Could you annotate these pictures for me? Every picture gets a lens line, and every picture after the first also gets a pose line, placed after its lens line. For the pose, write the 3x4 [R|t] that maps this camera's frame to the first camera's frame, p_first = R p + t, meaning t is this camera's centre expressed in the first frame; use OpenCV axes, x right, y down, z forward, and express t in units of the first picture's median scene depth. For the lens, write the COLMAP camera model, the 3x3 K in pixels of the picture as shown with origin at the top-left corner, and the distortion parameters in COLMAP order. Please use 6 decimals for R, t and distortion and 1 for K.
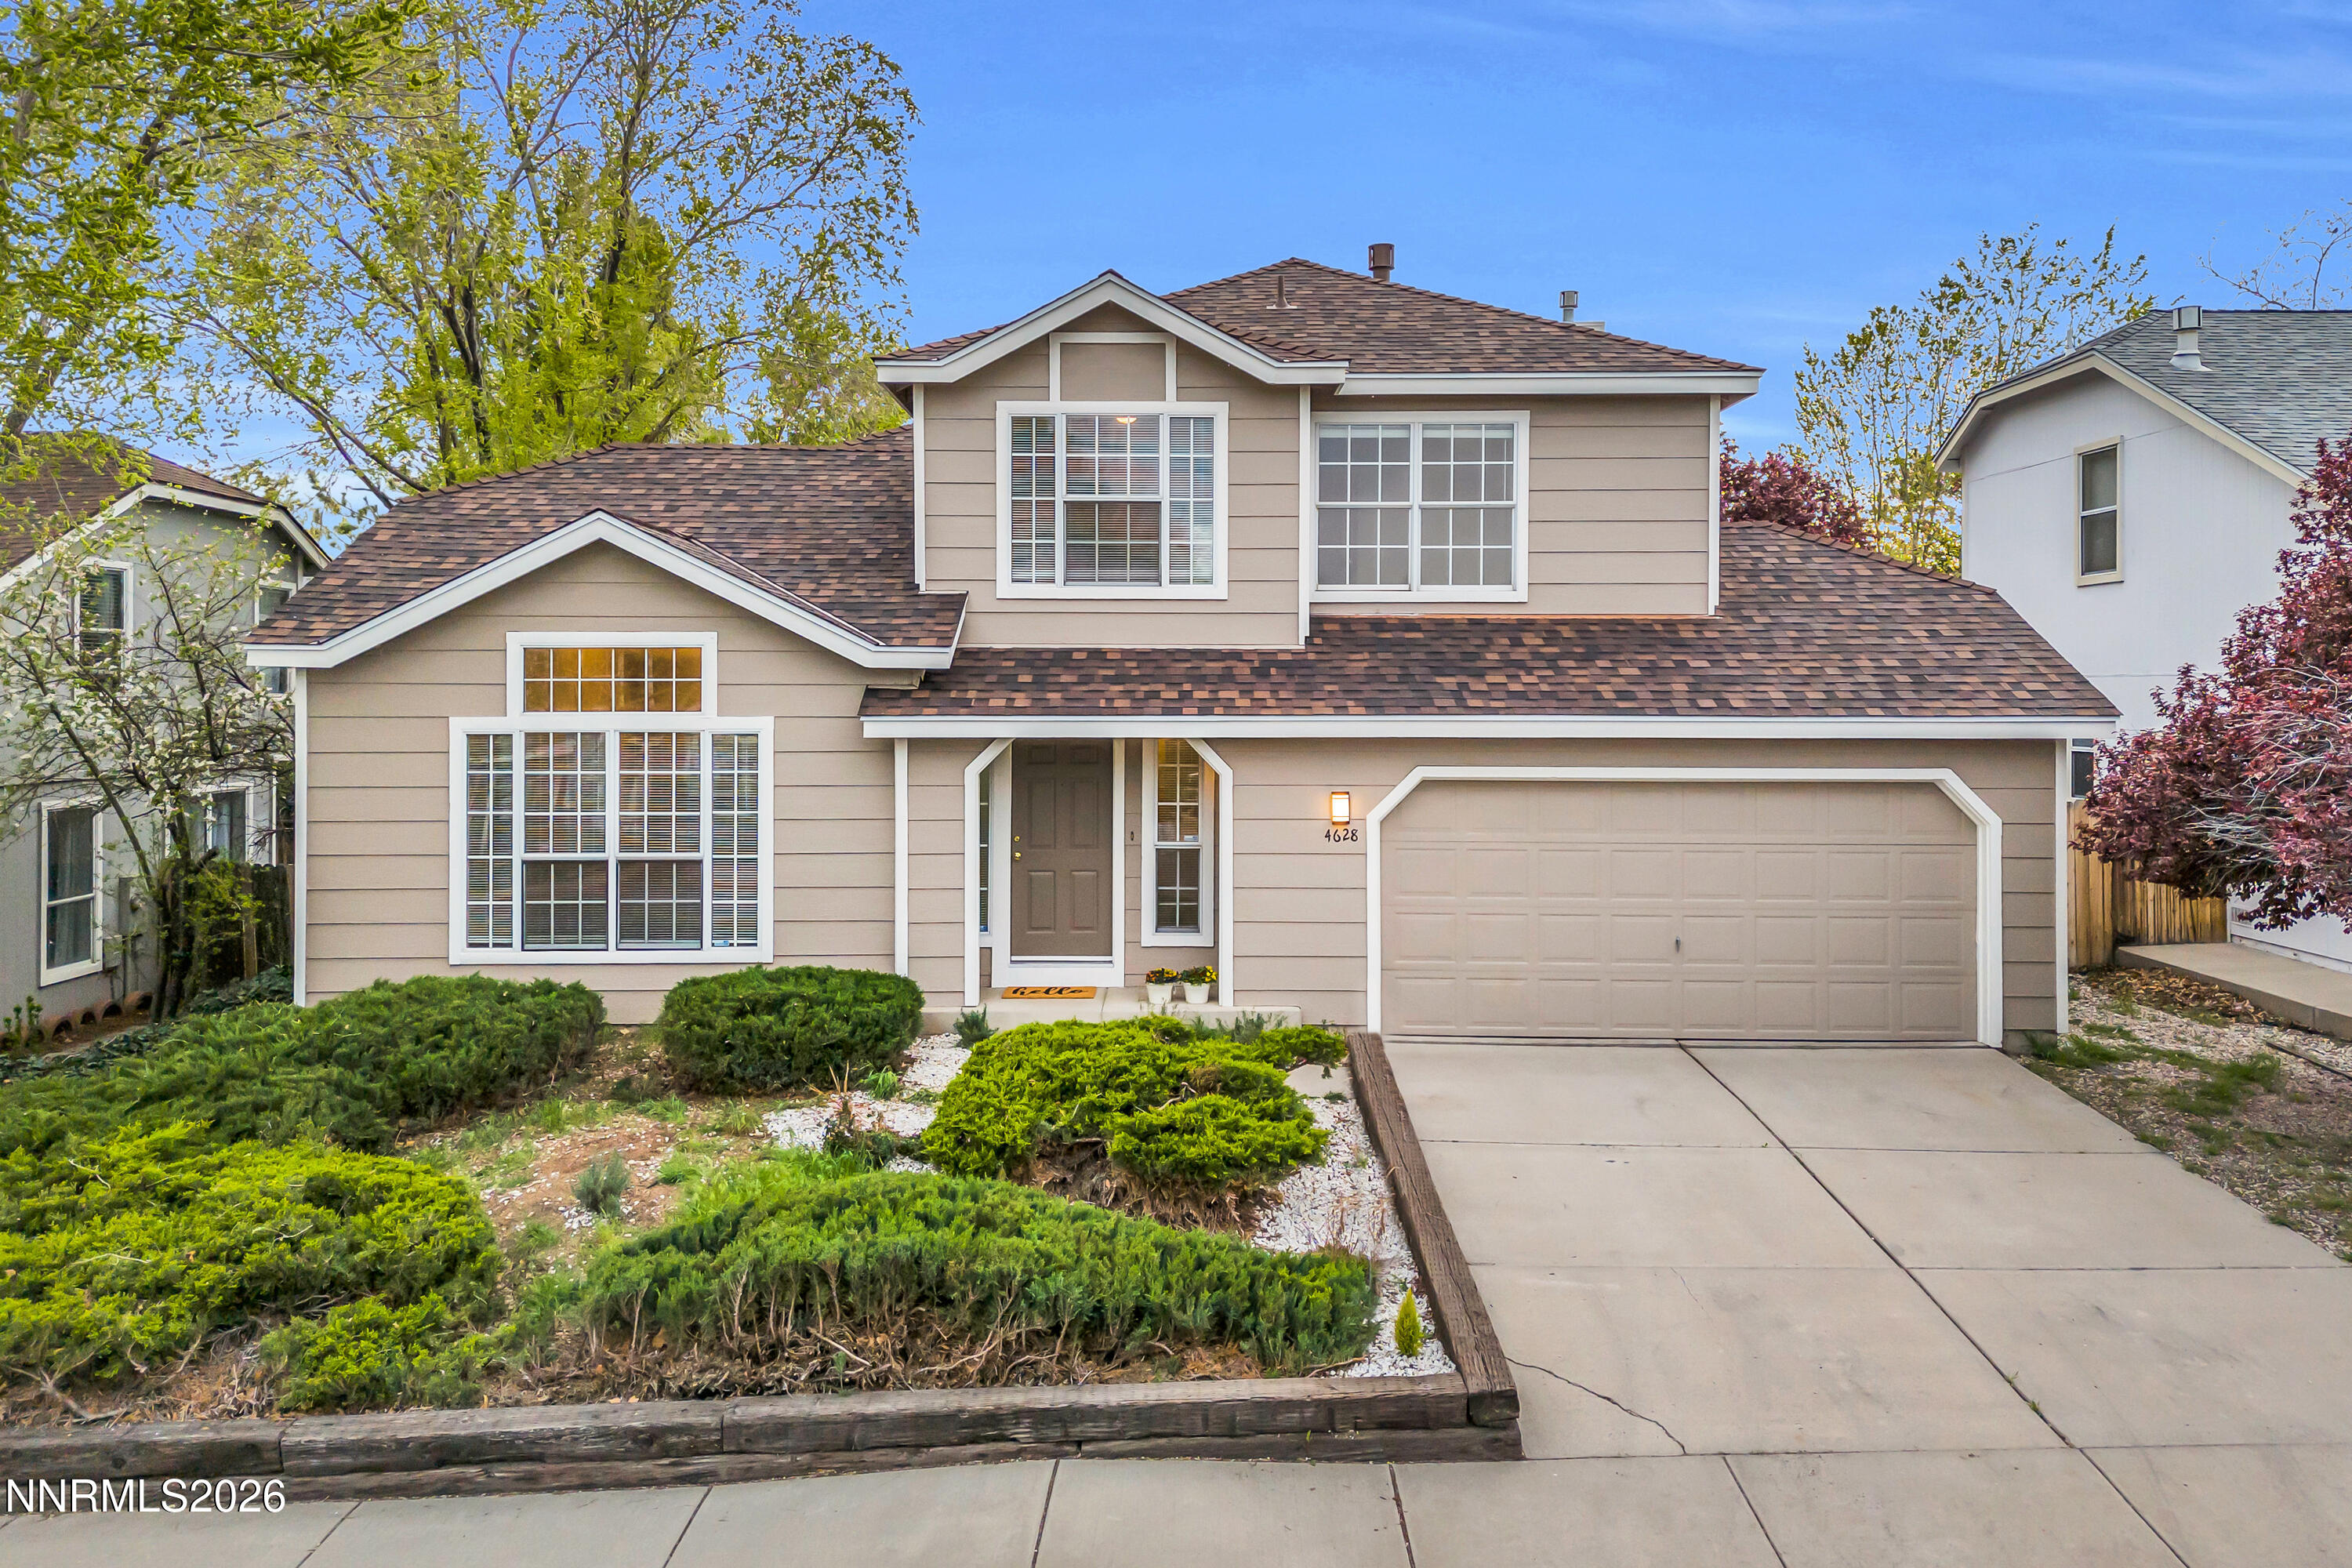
lens RADIAL K [[1728.4, 0, 1166.3], [0, 1728.4, 666.5], [0, 0, 1]] dist [0.067331, -0.048488]
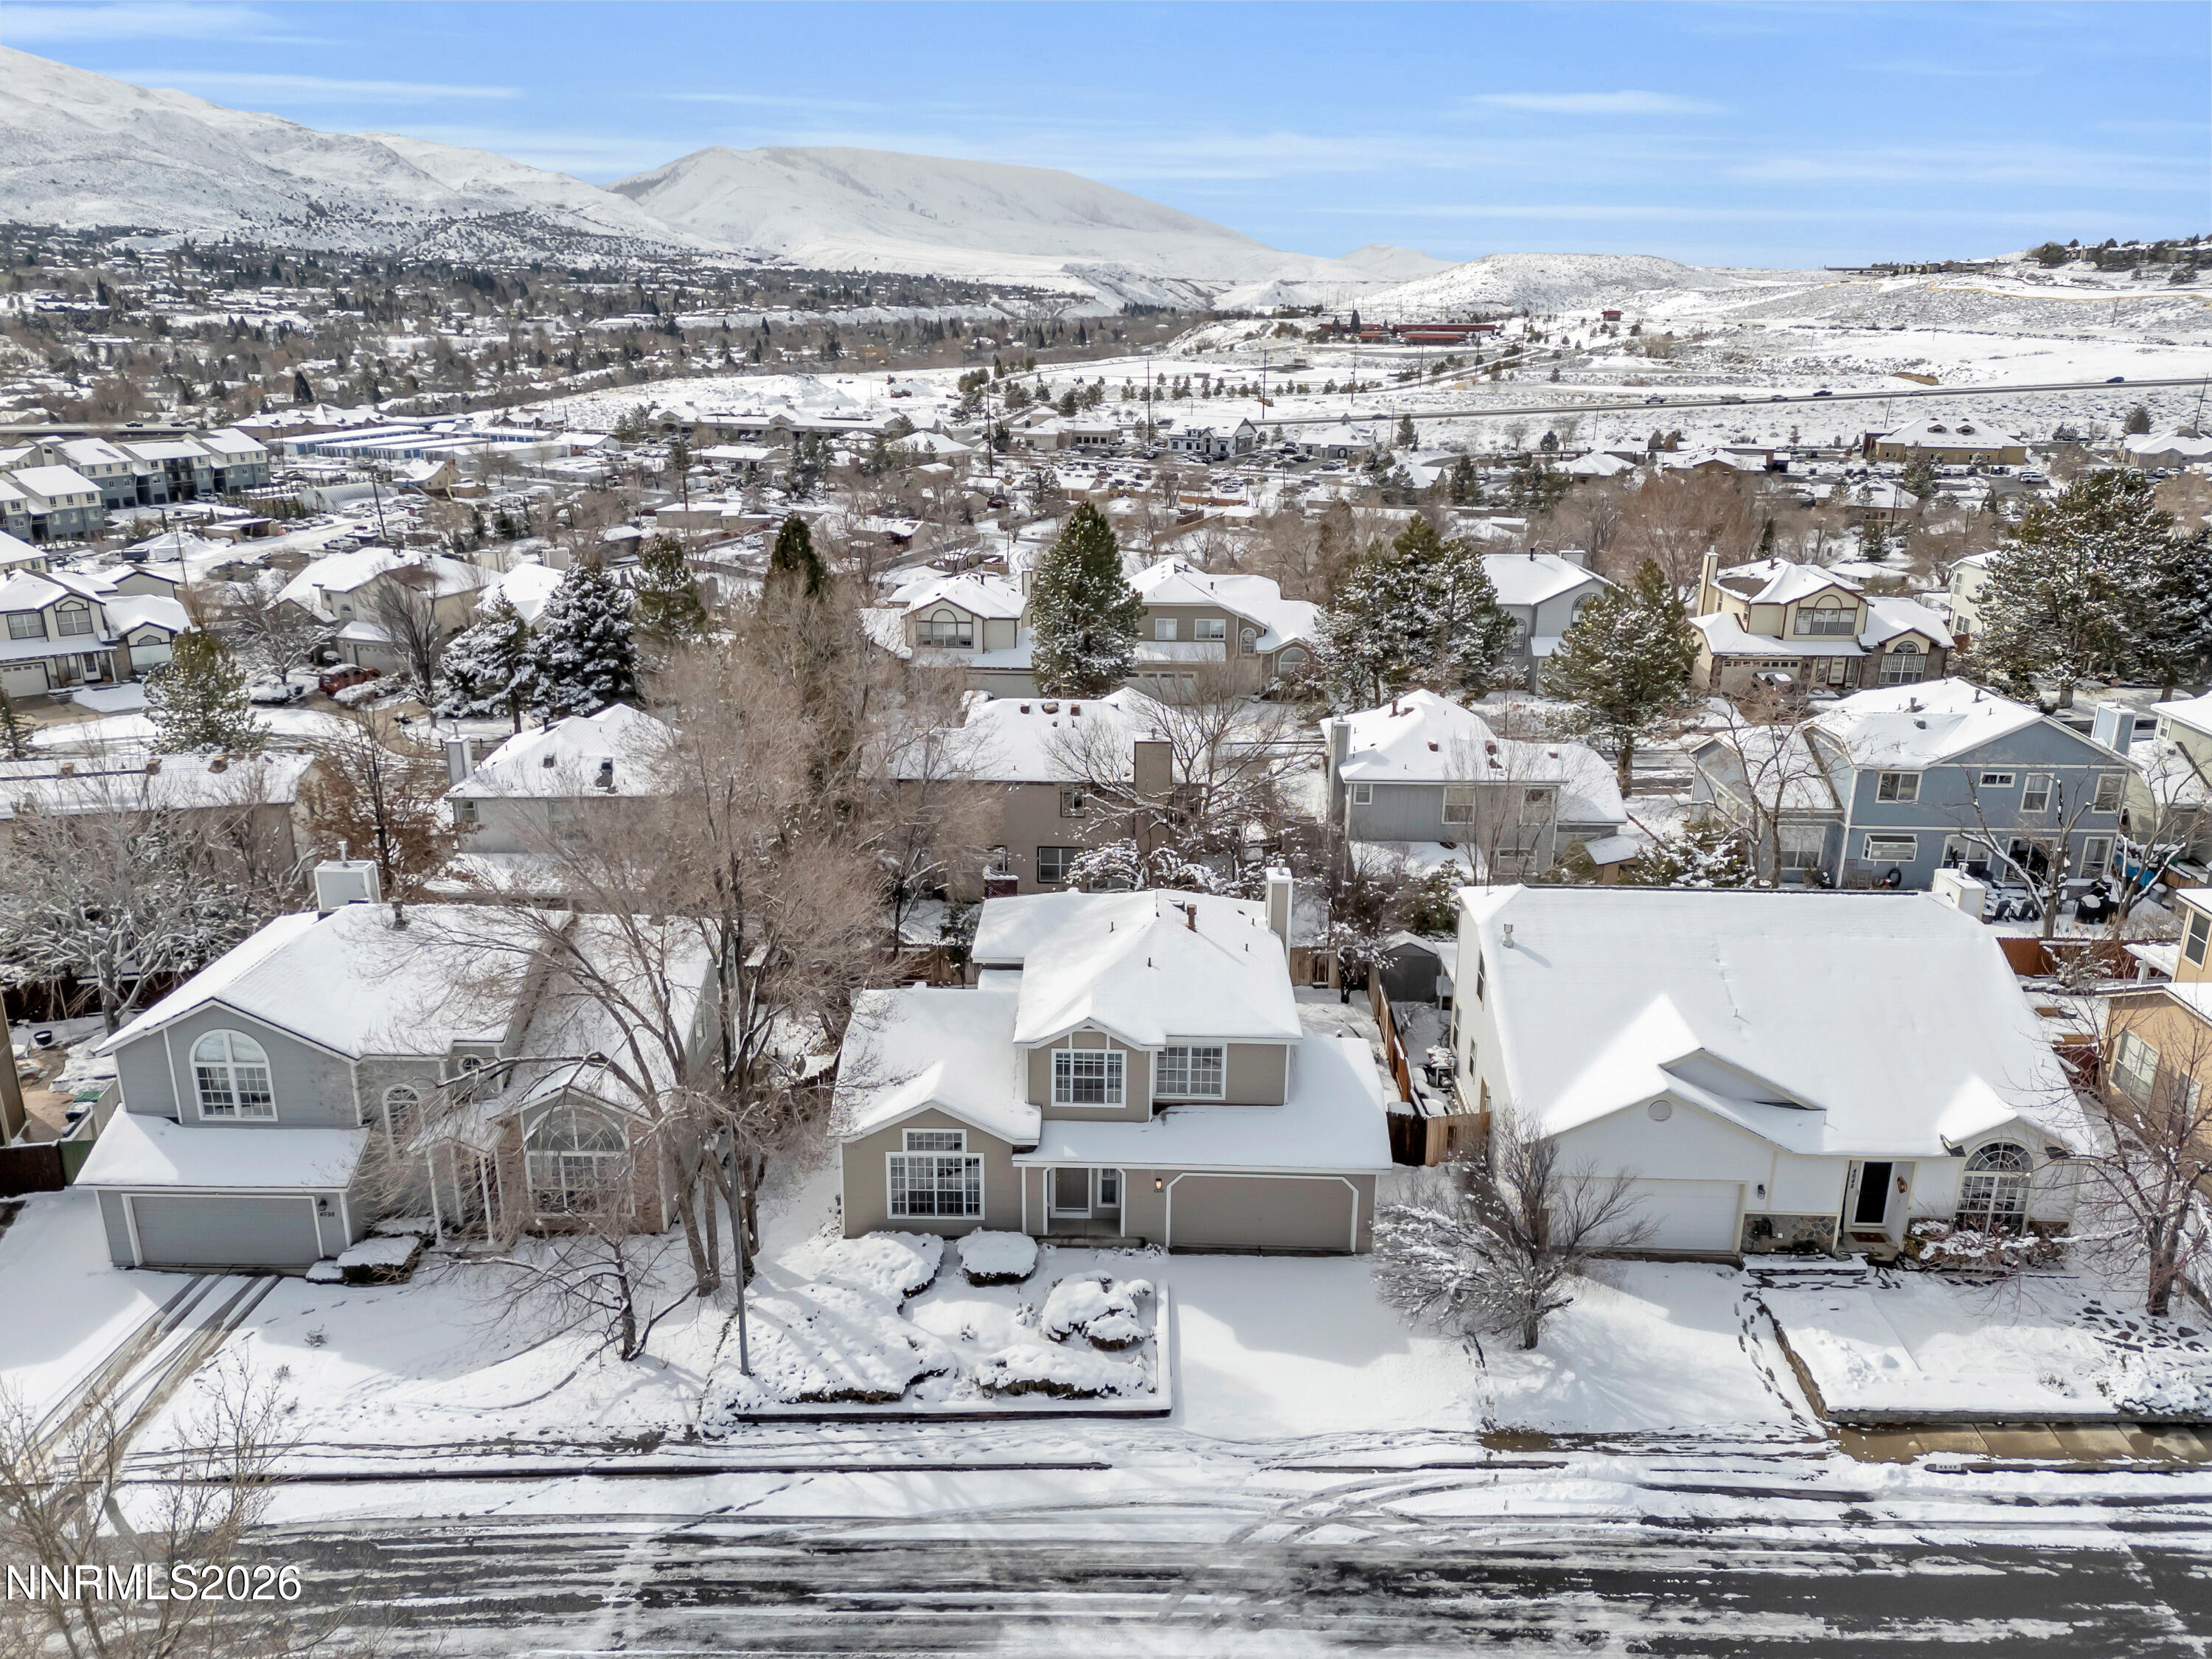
lens RADIAL K [[1605.6, 0, 1094.1], [0, 1605.6, 807.7], [0, 0, 1]] dist [0.070261, -0.053070]
pose [[0.999786, 0.011991, -0.016876, 0.022151], [-0.006144, 0.950303, 0.311265, -1.525543], [0.019770, -0.311095, 0.950173, -1.656623]]
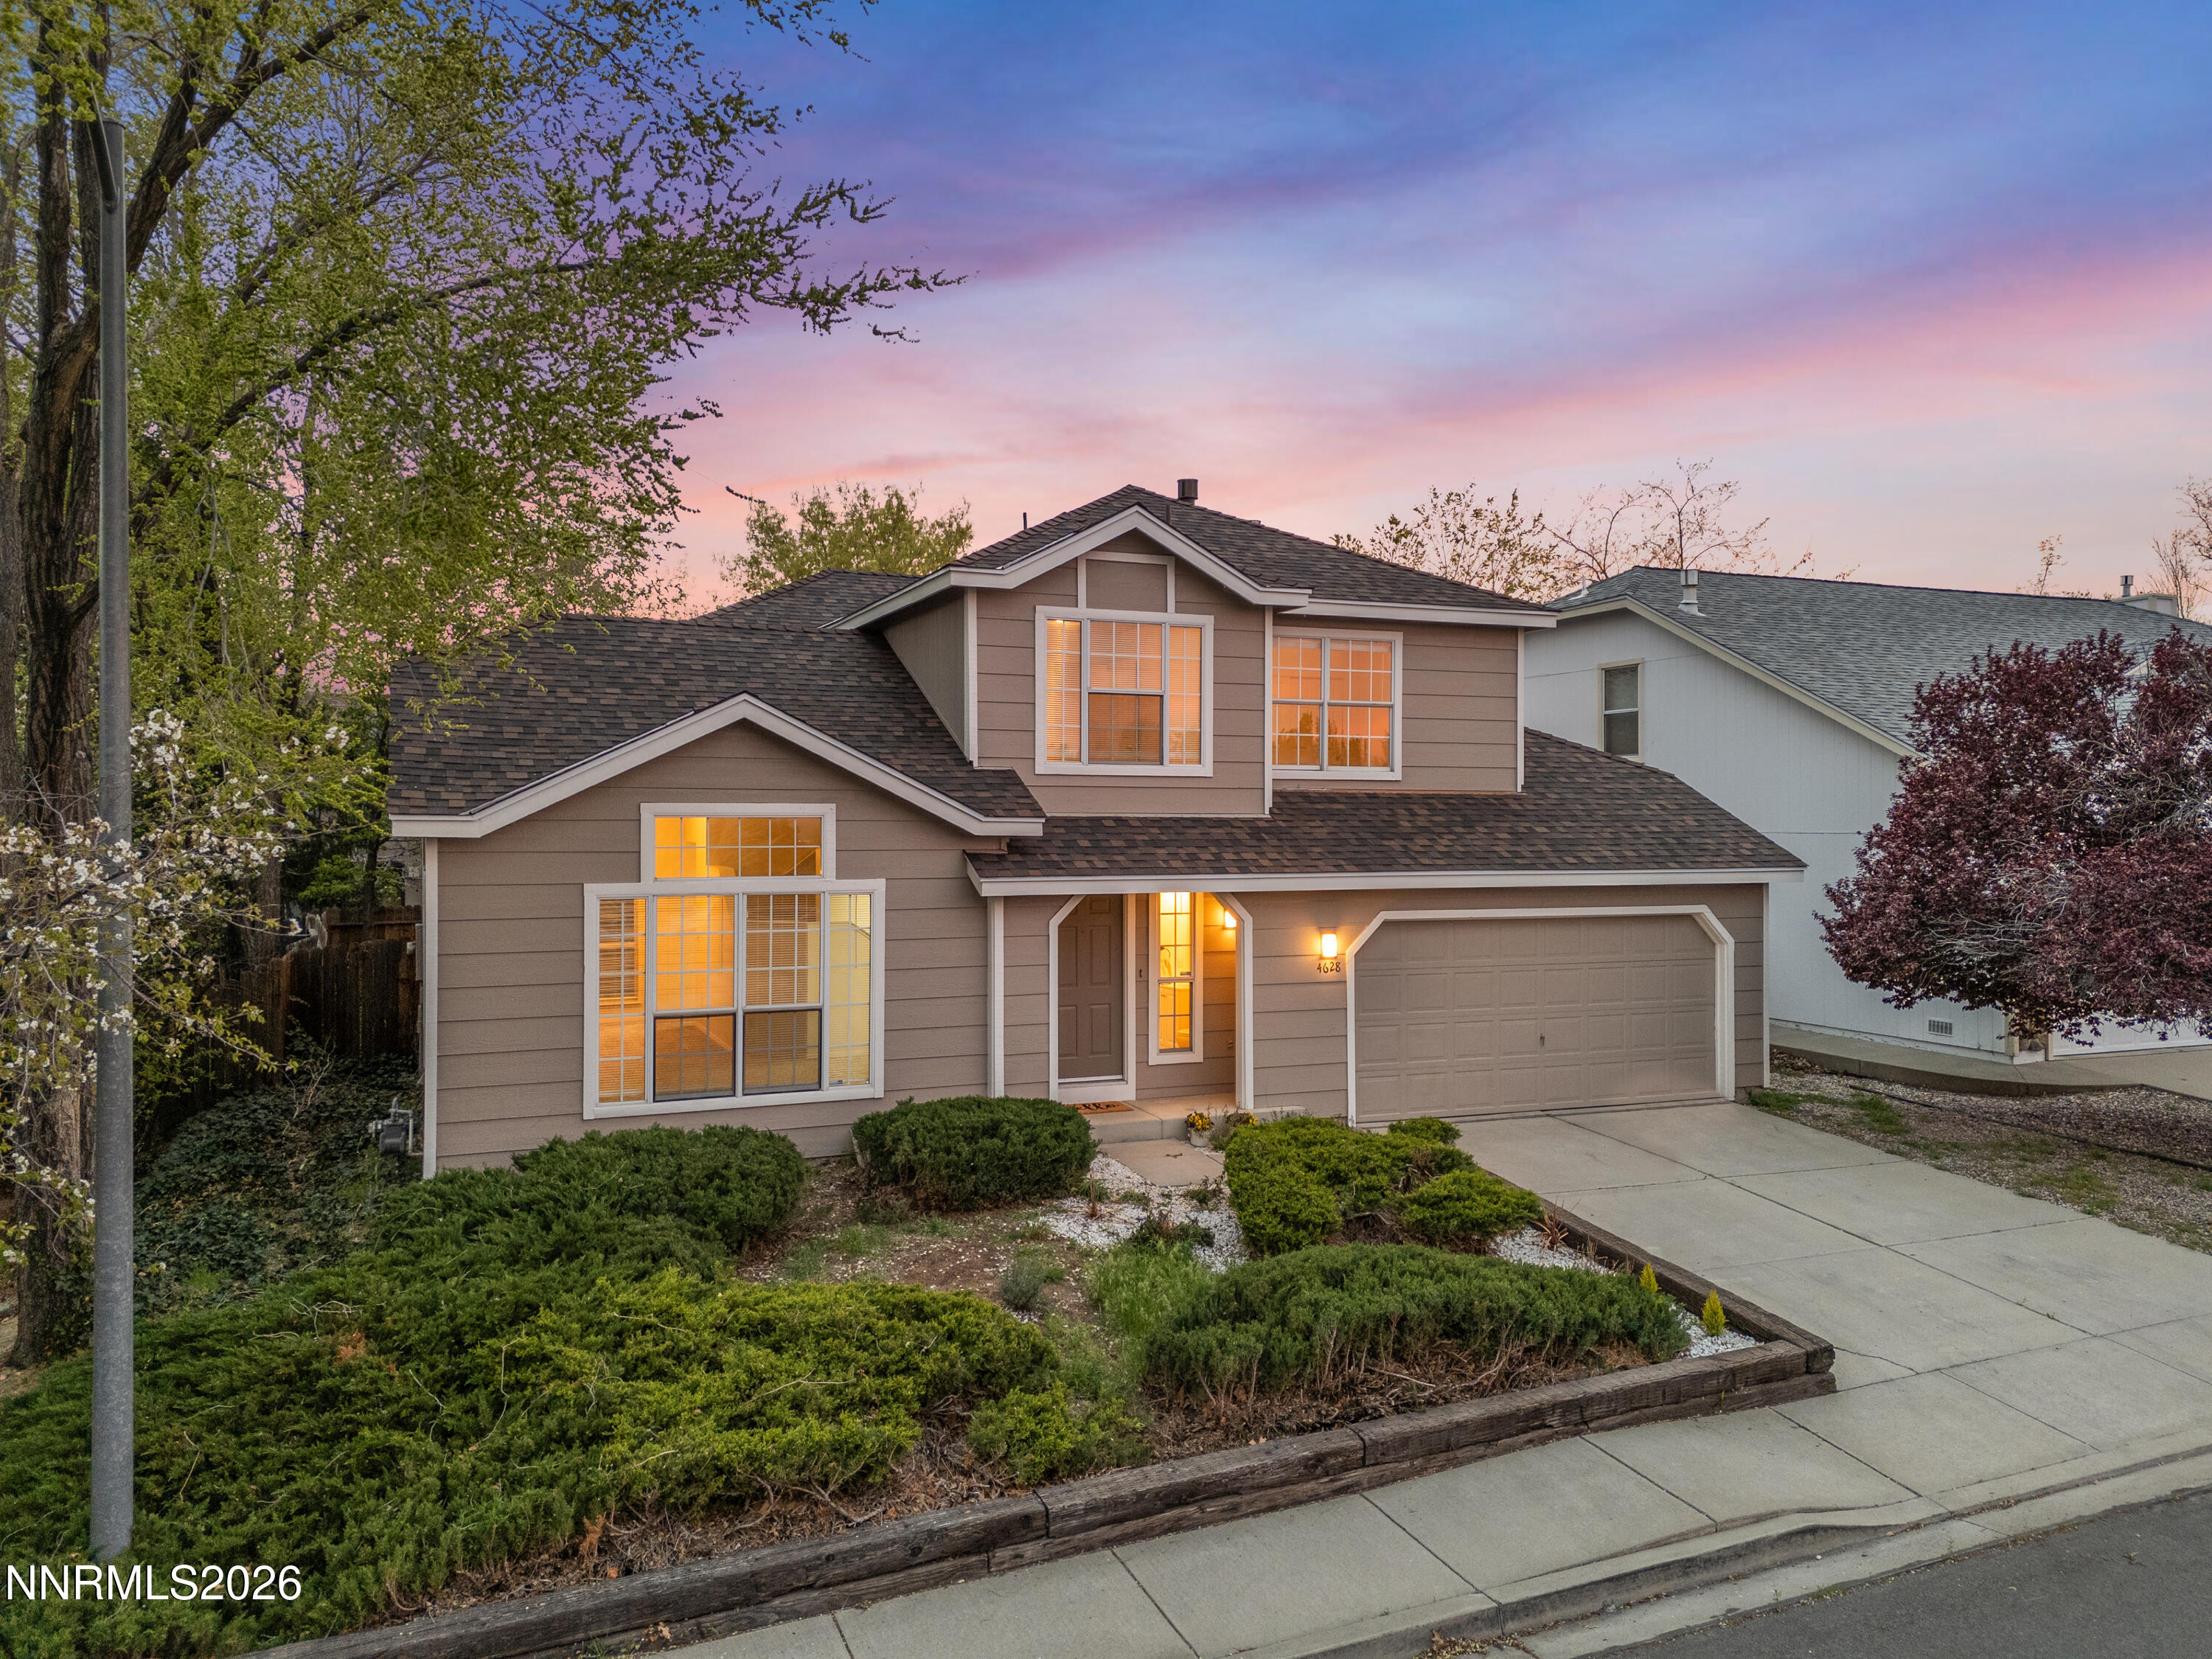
lens RADIAL K [[1605.6, 0, 1076.4], [0, 1605.6, 786.9], [0, 0, 1]] dist [0.070261, -0.053070]
pose [[0.923184, 0.008114, 0.384273, -0.515600], [-0.004655, 0.999940, -0.009931, -0.021053], [-0.384330, 0.007379, 0.923166, -0.012967]]
